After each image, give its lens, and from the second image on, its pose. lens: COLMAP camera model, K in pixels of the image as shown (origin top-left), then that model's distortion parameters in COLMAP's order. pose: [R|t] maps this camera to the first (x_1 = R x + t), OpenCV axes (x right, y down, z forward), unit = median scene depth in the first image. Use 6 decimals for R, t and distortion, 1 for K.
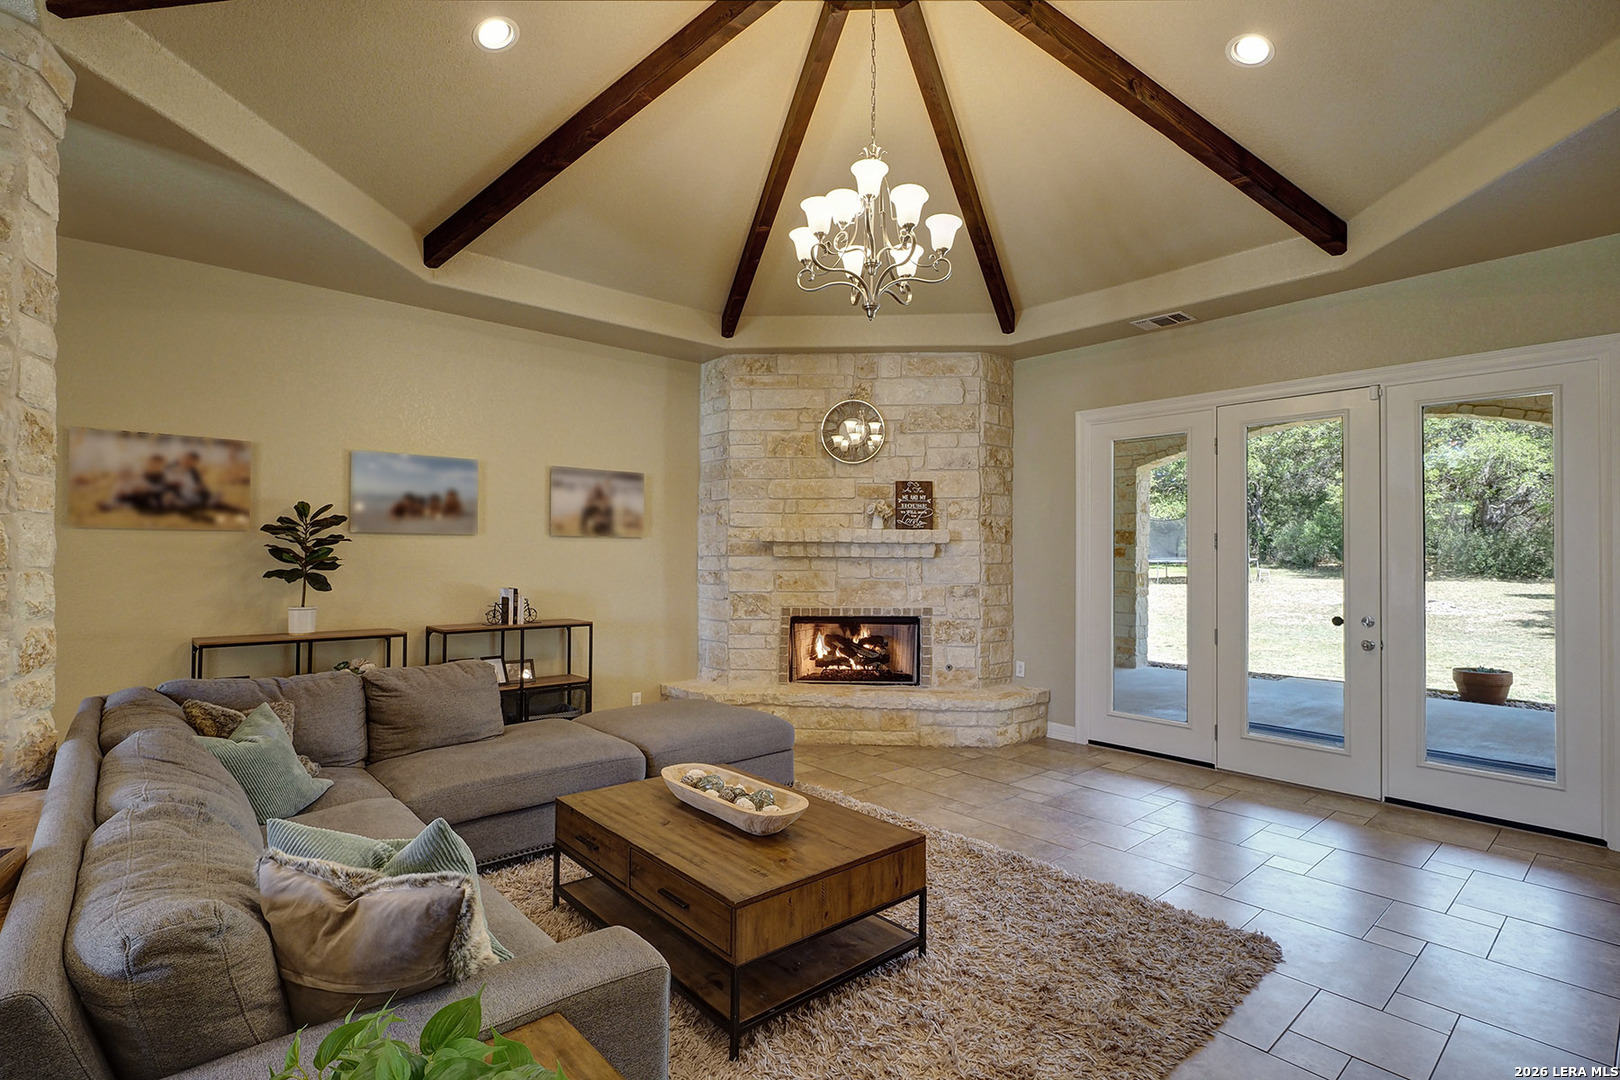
lens RADIAL K [[780.3, 0, 801.6], [0, 780.3, 547.6], [0, 0, 1]] dist [-0.009788, -0.001305]
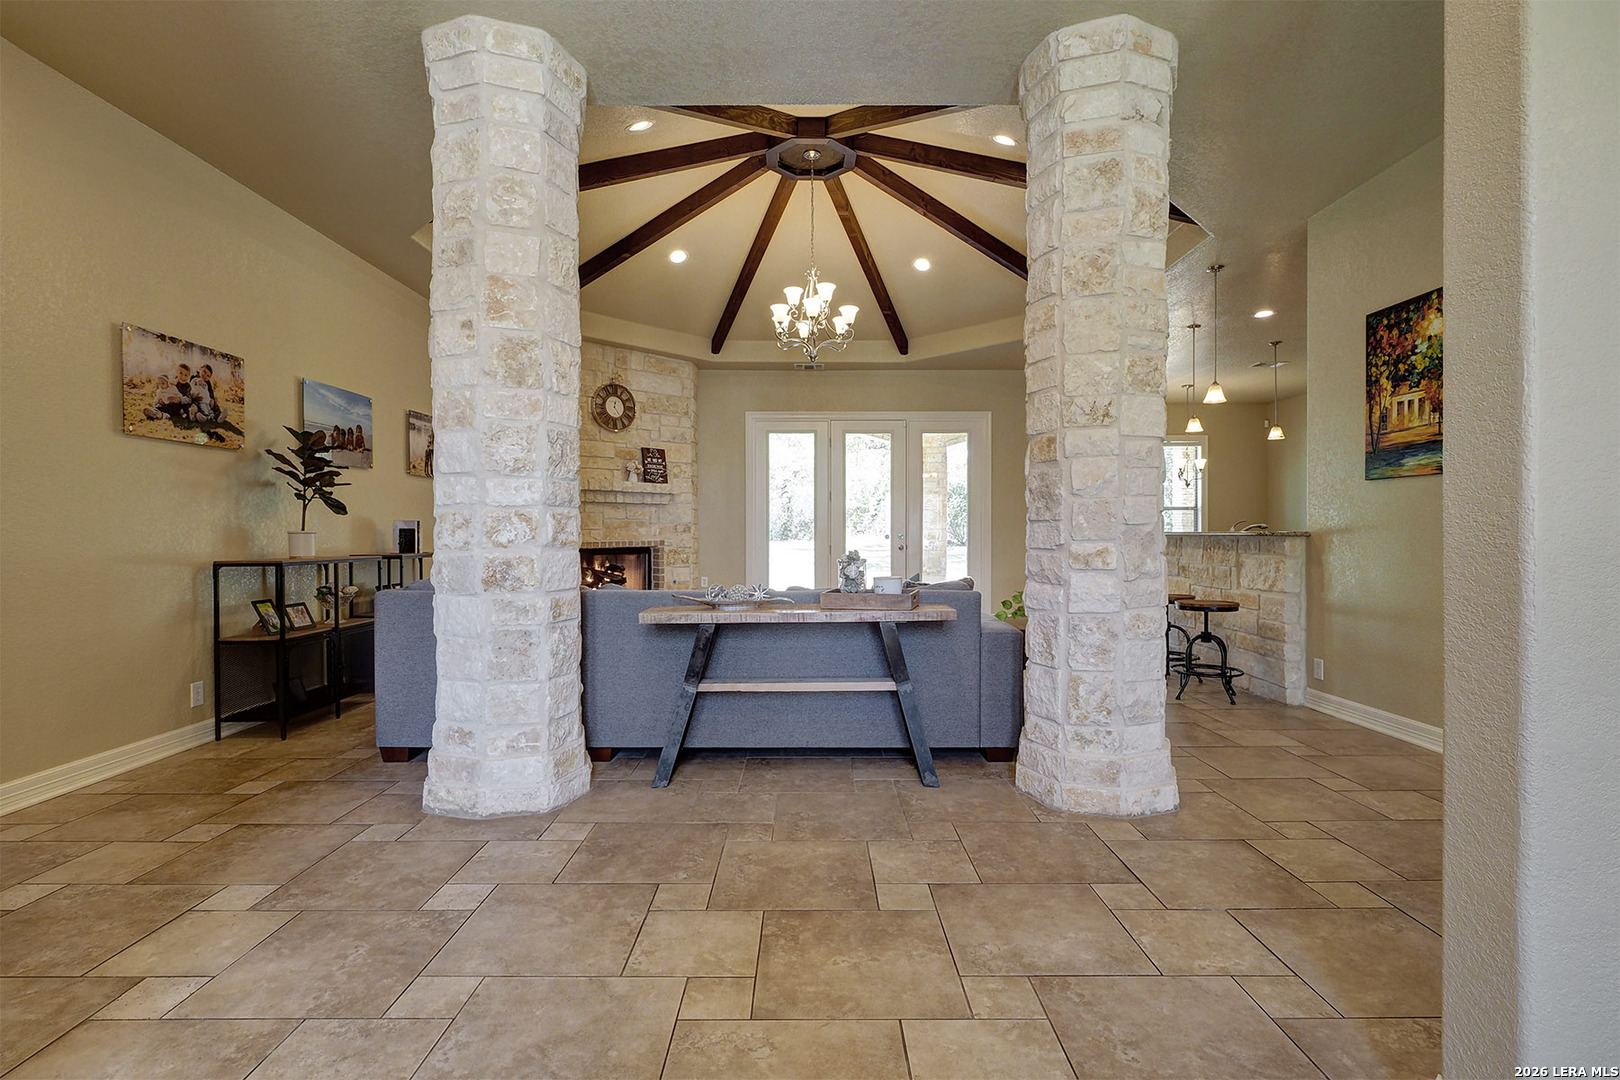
lens RADIAL K [[780.3, 0, 839.5], [0, 780.3, 534.6], [0, 0, 1]] dist [-0.009788, -0.001305]
pose [[0.641595, -0.009314, 0.766987, -0.703889], [-0.000093, 0.999925, 0.012221, 0.050261], [-0.767044, -0.007912, 0.641546, -0.136029]]
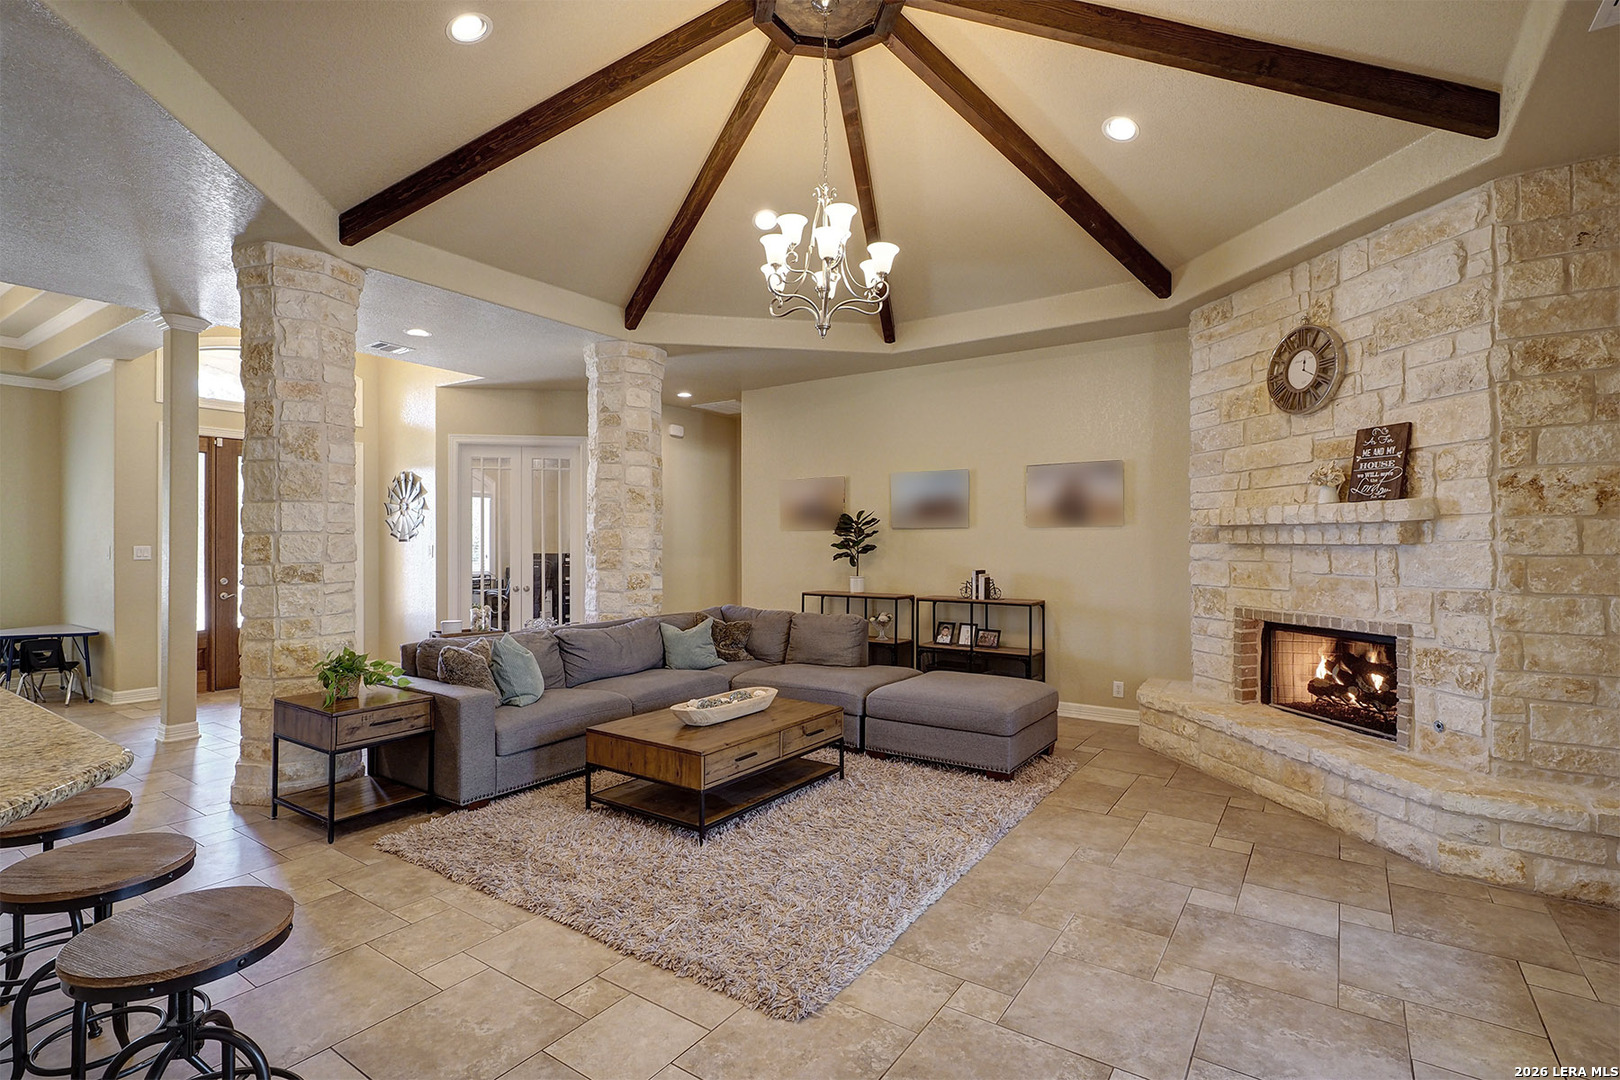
lens RADIAL K [[780.3, 0, 801.1], [0, 780.3, 545.6], [0, 0, 1]] dist [-0.009788, -0.001305]
pose [[0.222792, -0.002138, -0.974864, 0.663821], [0.011414, 0.999935, 0.000416, 0.007980], [0.974799, -0.011220, 0.222802, 0.386761]]
